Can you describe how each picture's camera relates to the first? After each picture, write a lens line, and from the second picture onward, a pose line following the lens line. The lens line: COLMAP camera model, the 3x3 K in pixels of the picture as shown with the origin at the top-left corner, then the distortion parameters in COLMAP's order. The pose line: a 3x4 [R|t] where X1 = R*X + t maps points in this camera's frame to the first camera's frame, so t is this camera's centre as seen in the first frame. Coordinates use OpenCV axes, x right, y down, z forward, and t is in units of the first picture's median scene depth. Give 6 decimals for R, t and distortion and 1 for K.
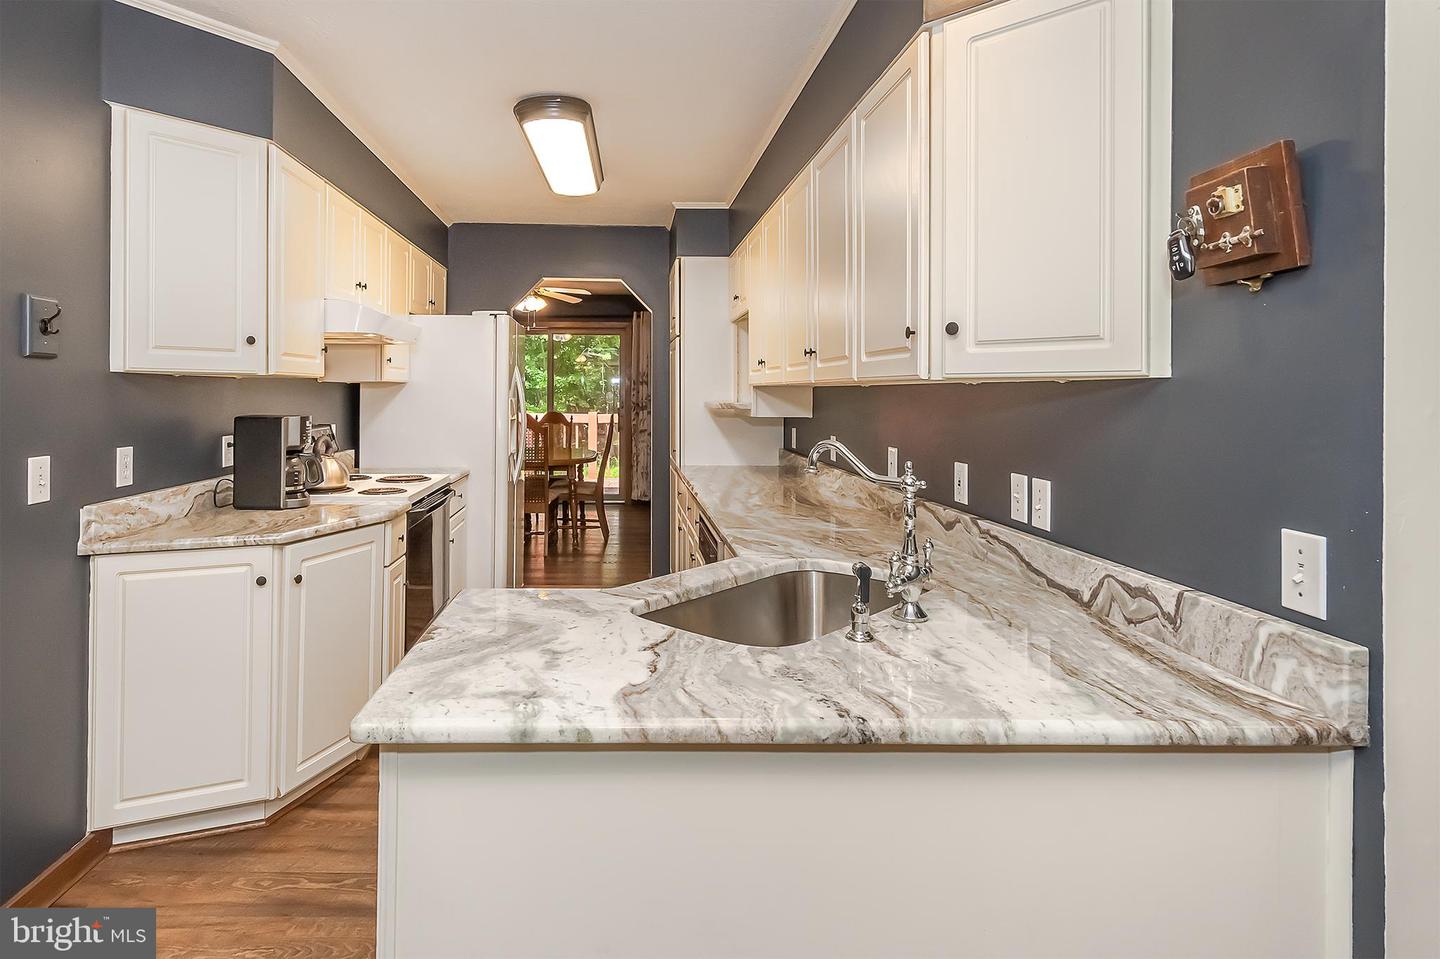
lens RADIAL K [[678.0, 0, 675.1], [0, 678.0, 504.1], [0, 0, 1]] dist [0.002283, 0.000101]
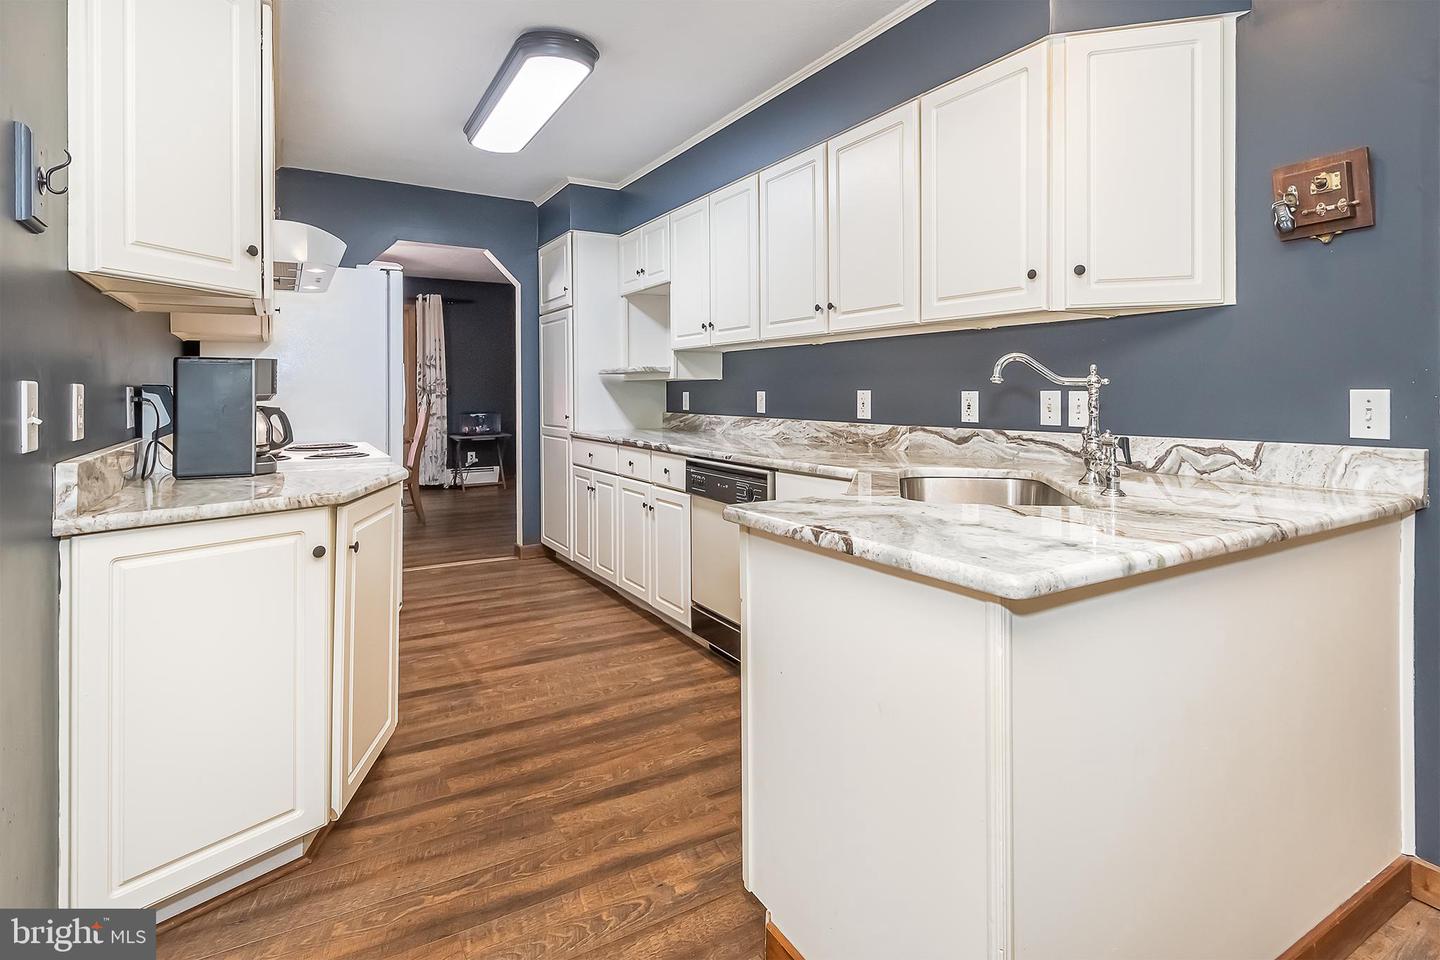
lens RADIAL K [[598.0, 0, 720.0], [0, 598.0, 480.0], [0, 0, 1]] dist [0.000273, 0.000201]
pose [[0.898469, -0.072483, 0.433013, -0.582019], [0.072995, 0.997212, 0.015467, 0.063282], [-0.432927, 0.017711, 0.901255, 0.193021]]
